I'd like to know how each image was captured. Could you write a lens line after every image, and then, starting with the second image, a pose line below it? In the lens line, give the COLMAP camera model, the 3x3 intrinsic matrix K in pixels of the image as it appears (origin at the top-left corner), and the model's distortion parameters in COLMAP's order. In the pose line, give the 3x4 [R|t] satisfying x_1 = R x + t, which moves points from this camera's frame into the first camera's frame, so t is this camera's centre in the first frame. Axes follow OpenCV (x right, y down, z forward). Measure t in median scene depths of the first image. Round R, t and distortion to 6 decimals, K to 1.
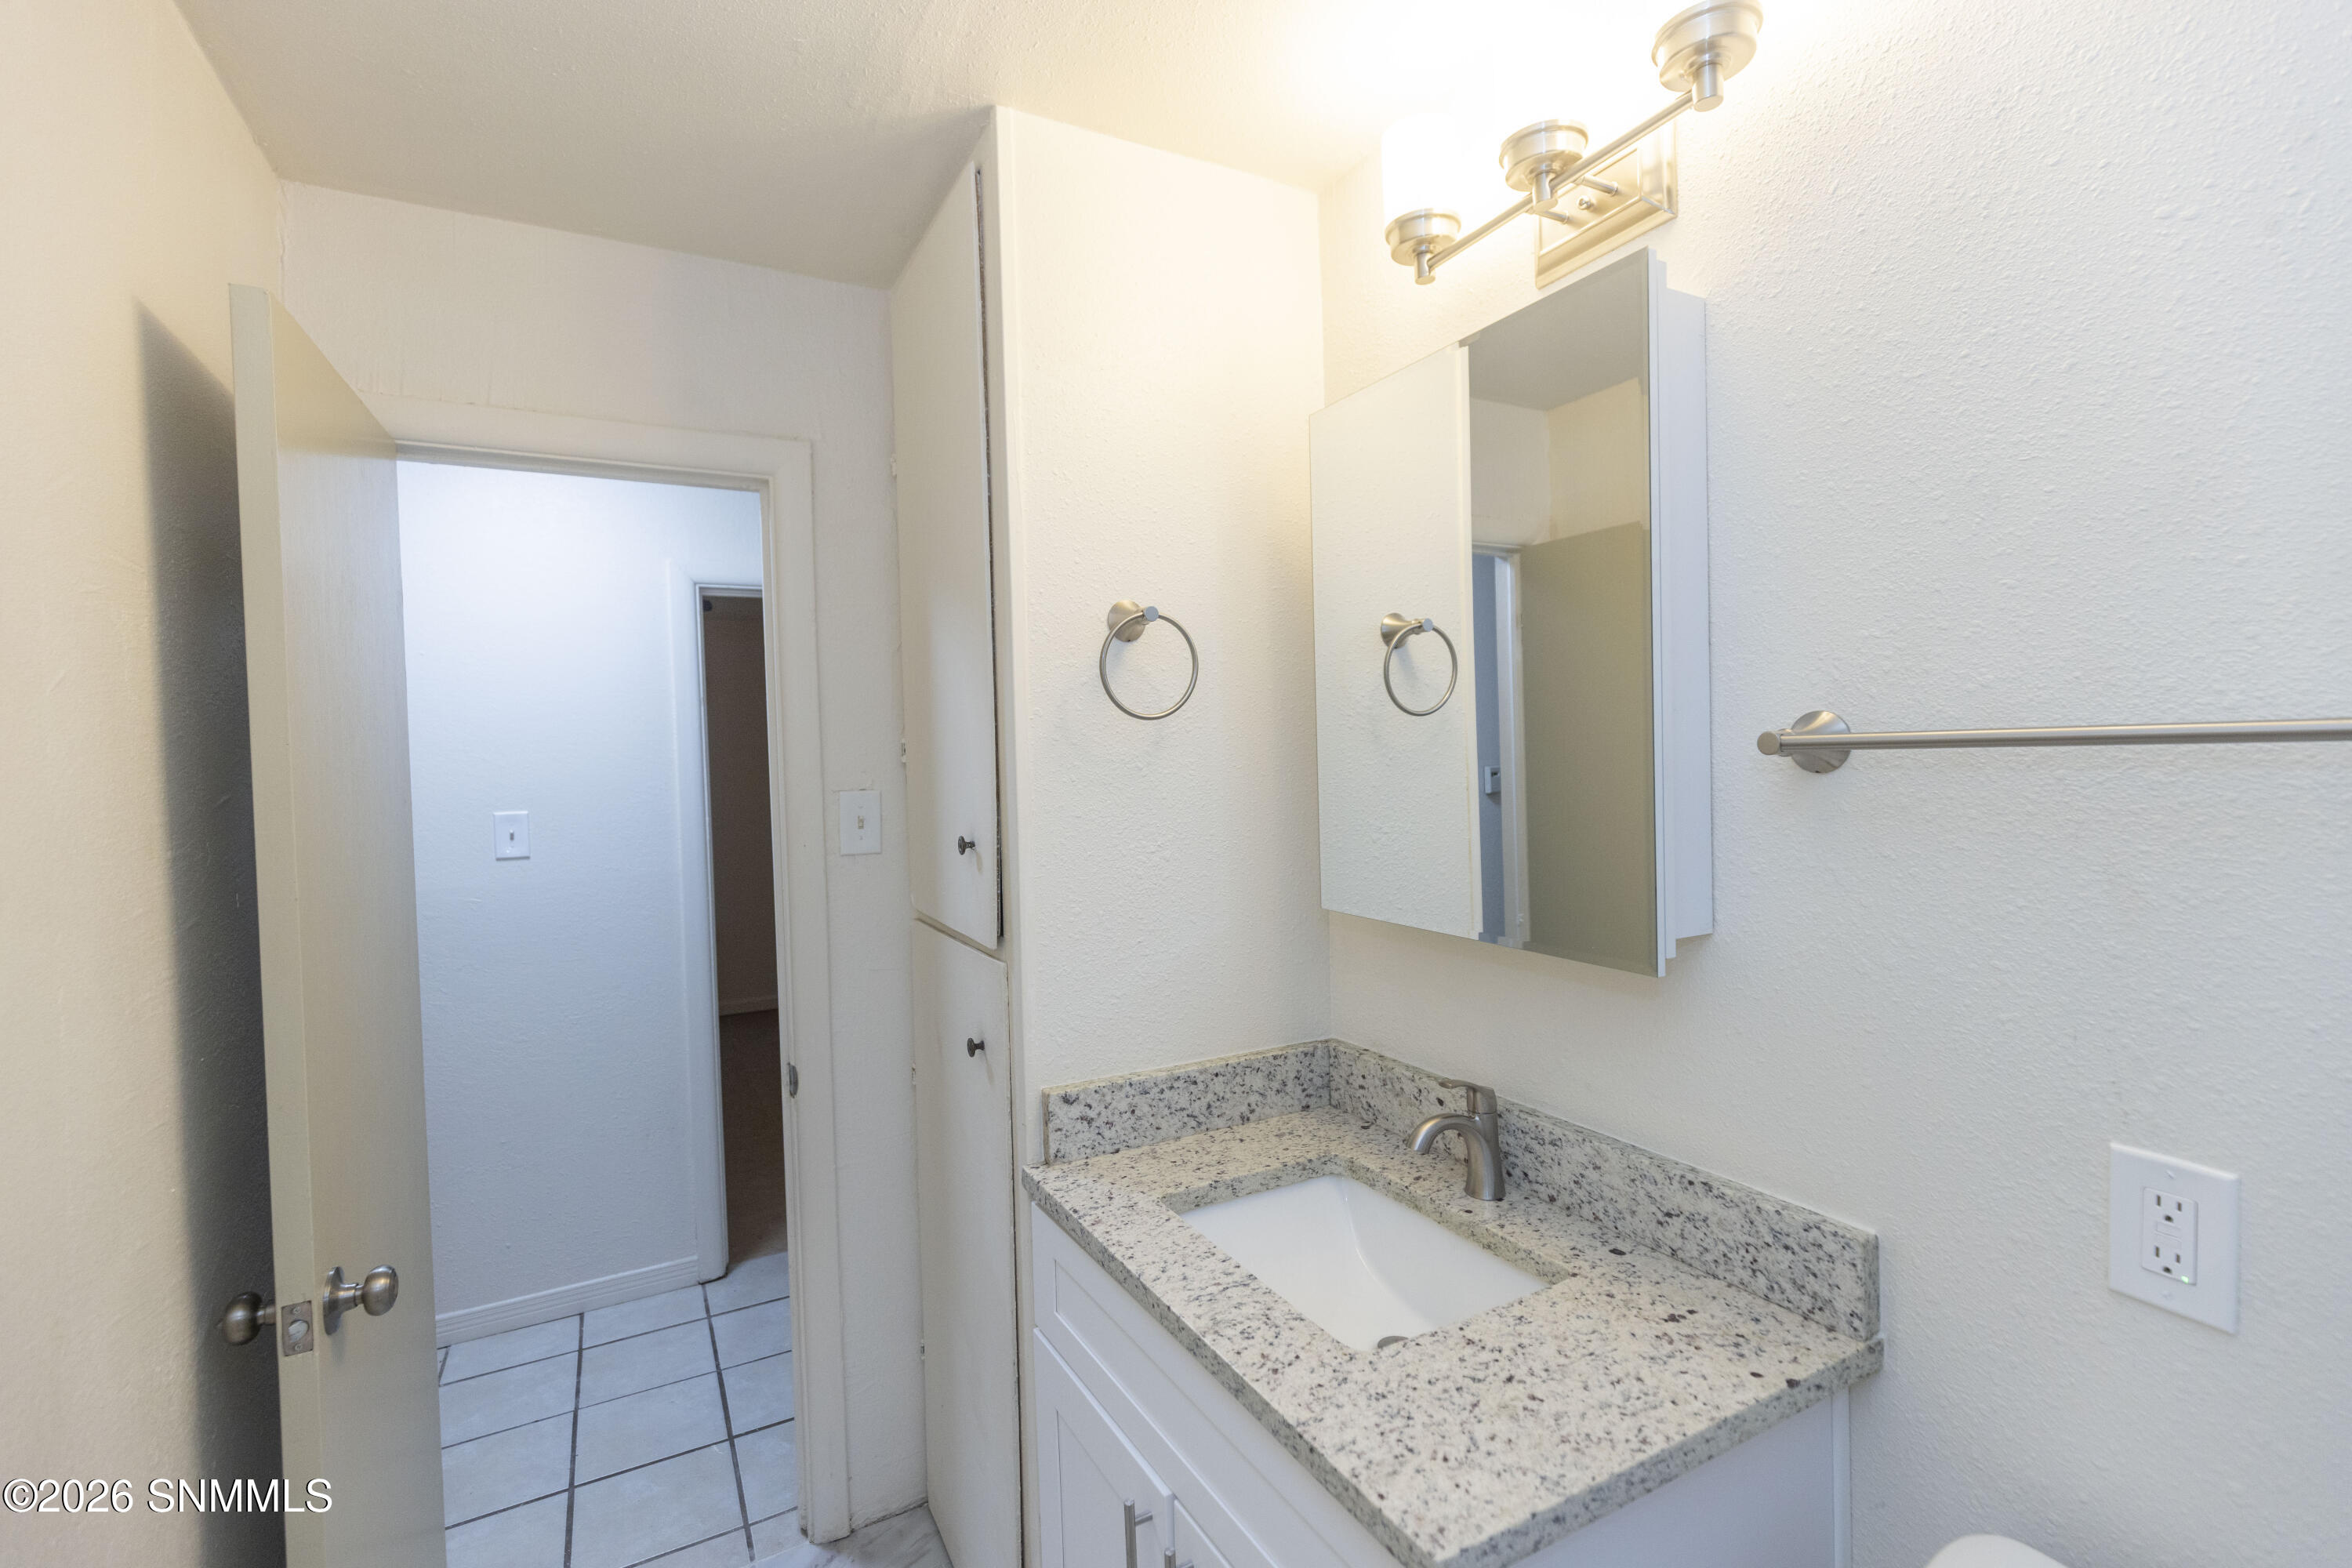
lens RADIAL K [[1047.2, 0, 1184.8], [0, 1047.2, 775.4], [0, 0, 1]] dist [0.001837, -0.001425]
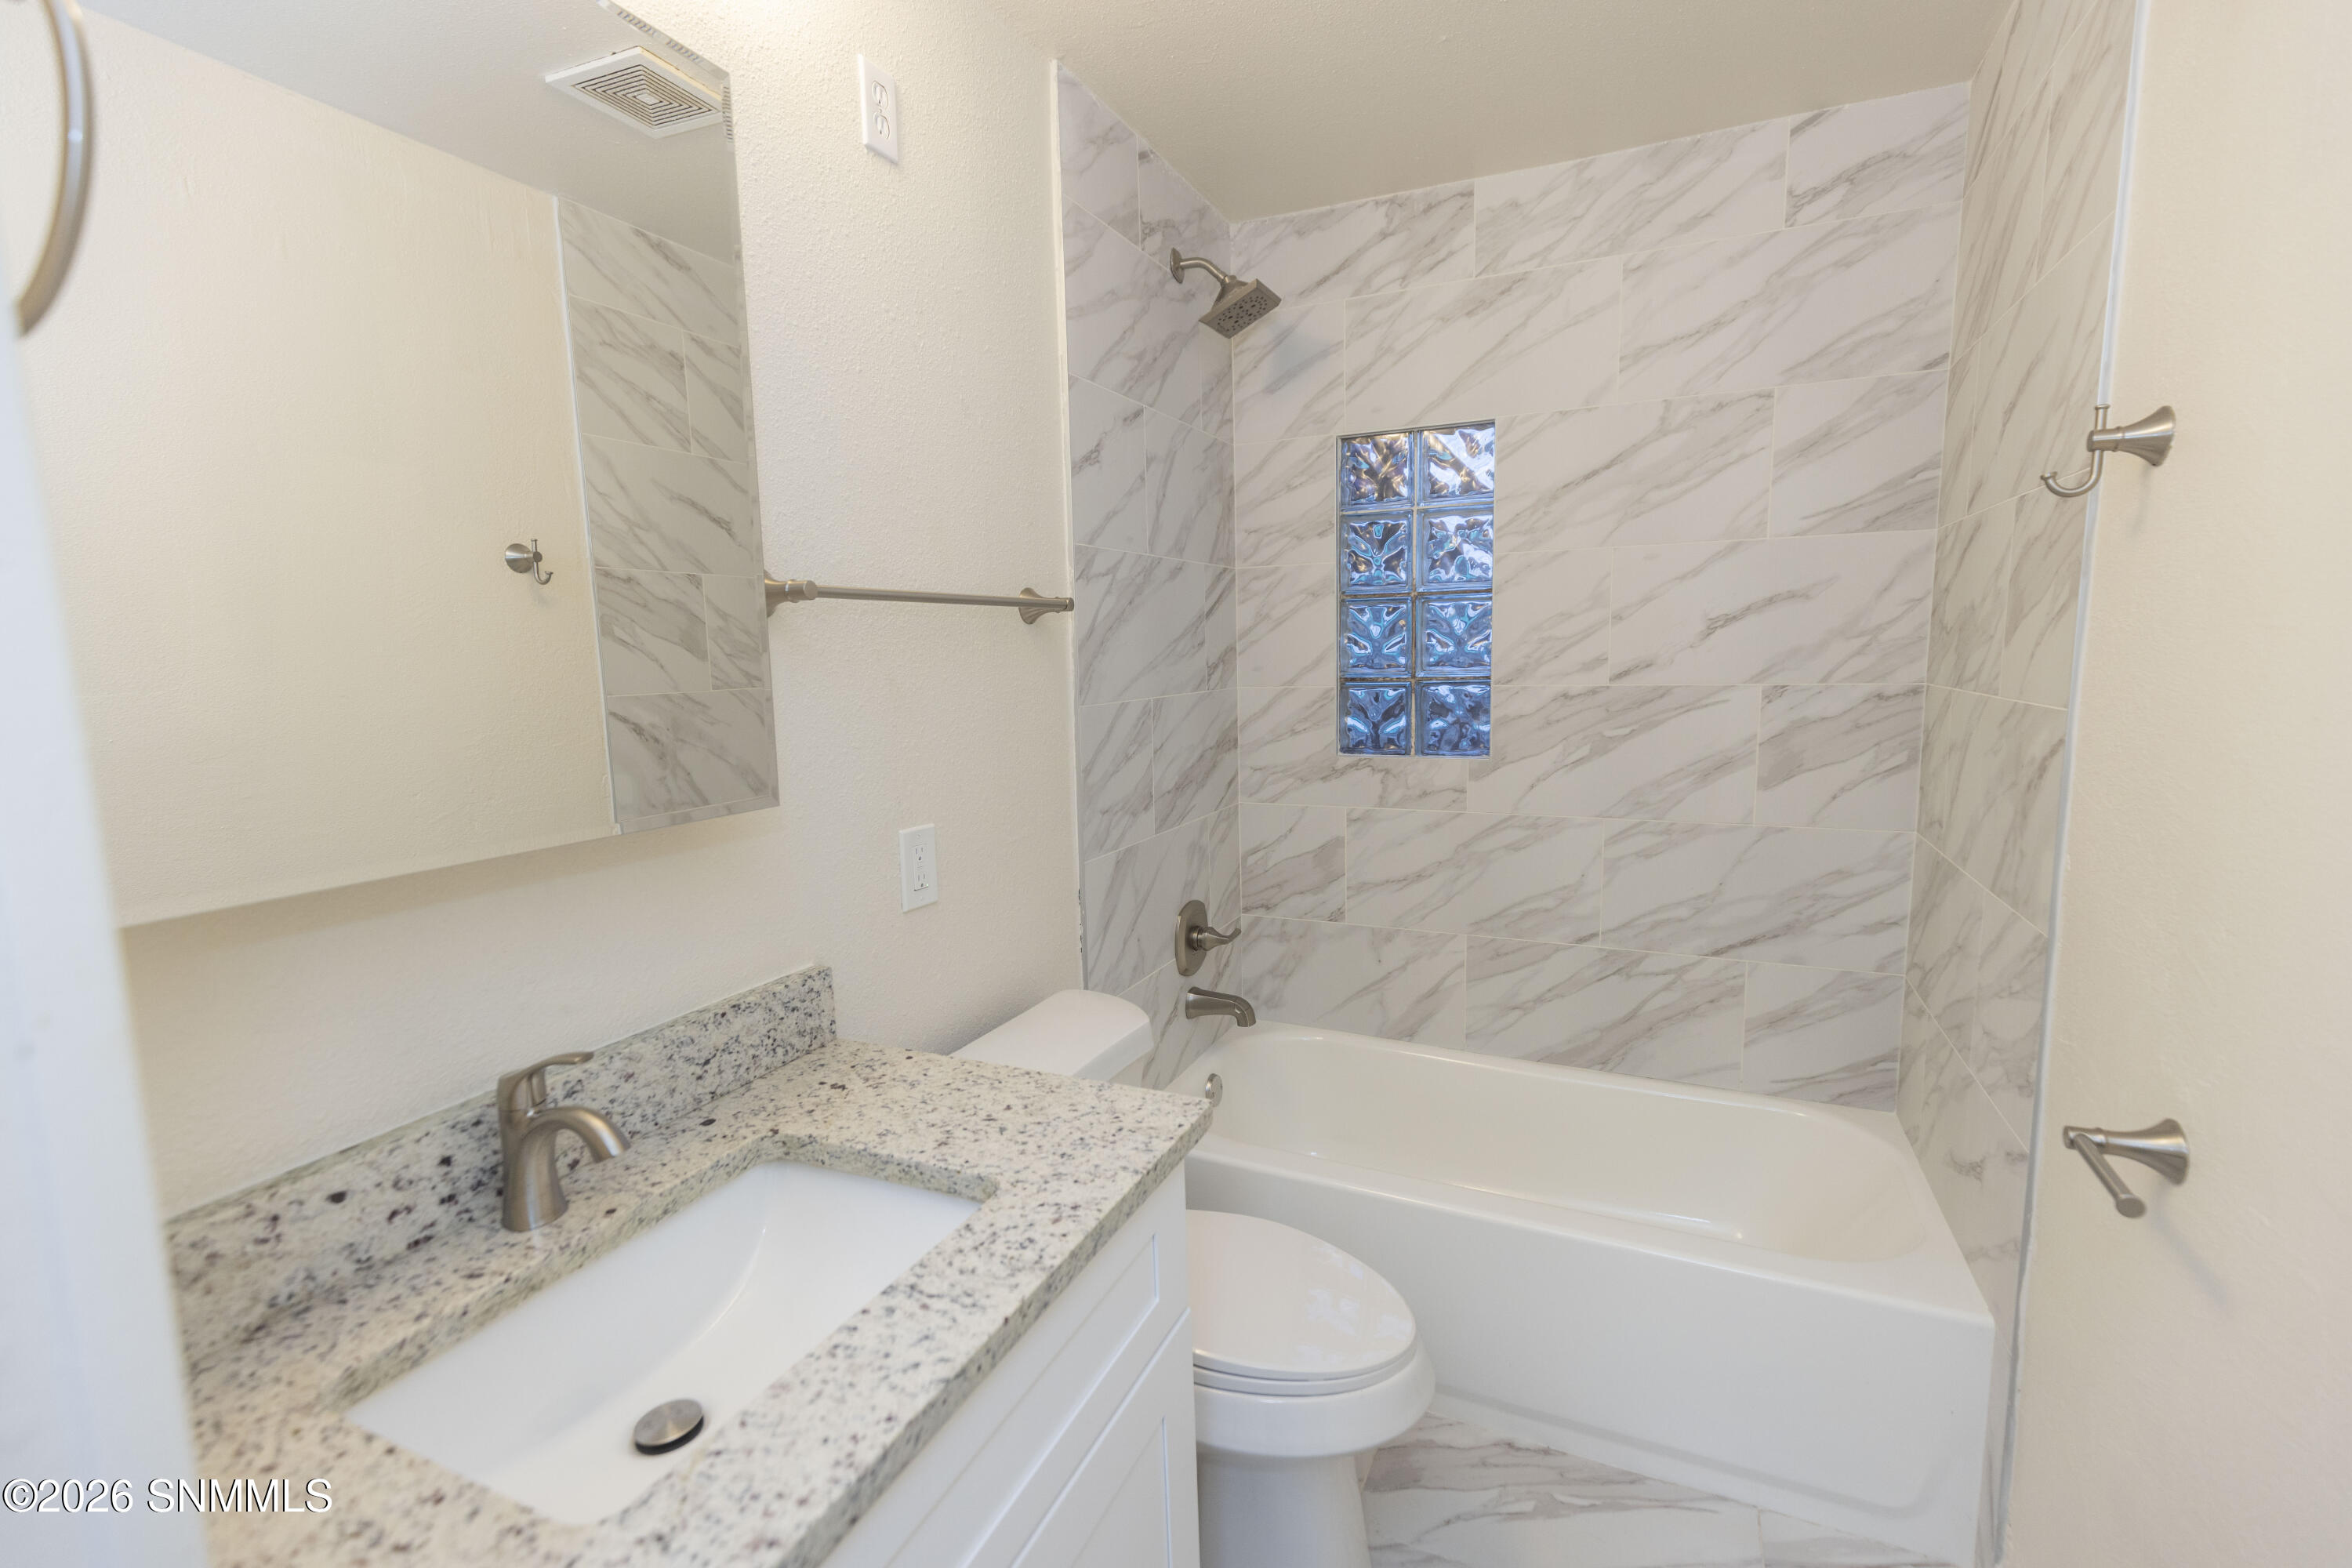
lens RADIAL K [[1047.2, 0, 1183.7], [0, 1047.2, 791.5], [0, 0, 1]] dist [0.001837, -0.001425]
pose [[-0.603358, -0.069974, 0.794395, -0.547481], [0.053035, 0.990417, 0.127522, 0.054172], [-0.795705, 0.119072, -0.593865, 1.109779]]
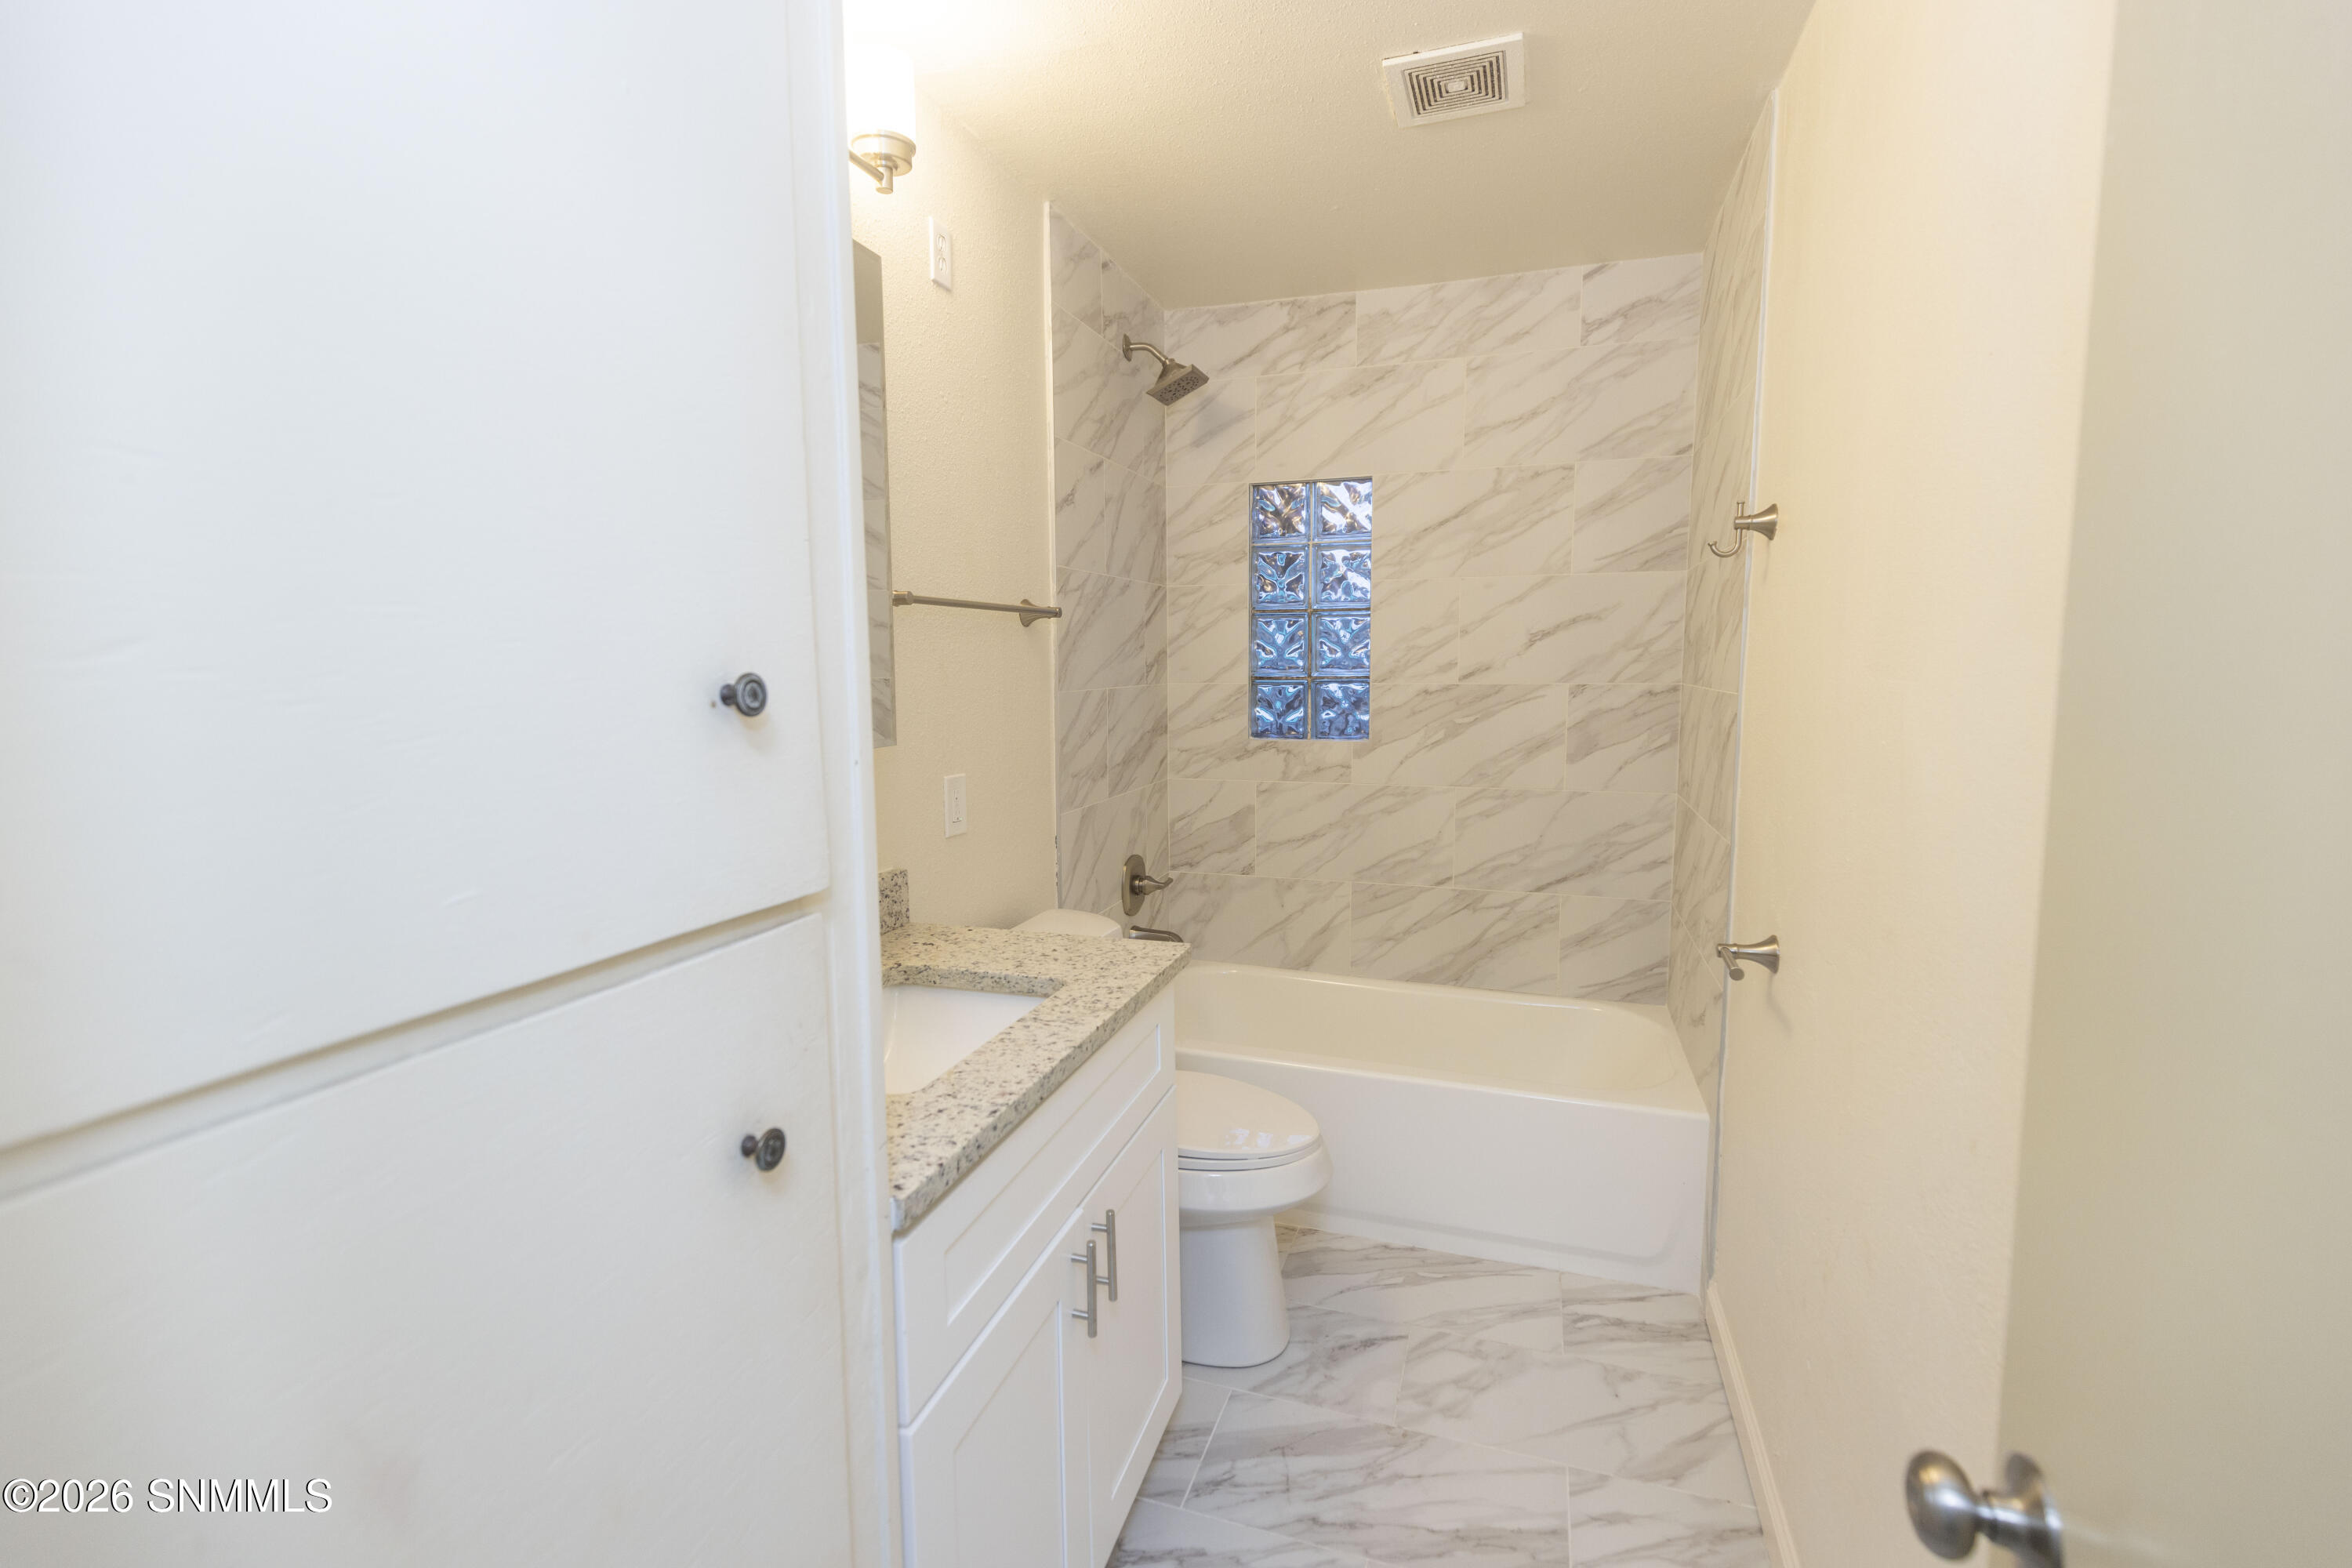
lens RADIAL K [[1047.2, 0, 1185.4], [0, 1047.2, 787.7], [0, 0, 1]] dist [0.001837, -0.001425]
pose [[-0.689341, -0.057840, 0.722124, -0.824568], [0.038520, 0.992471, 0.116266, 0.077310], [-0.723412, 0.107963, -0.681923, 1.493771]]
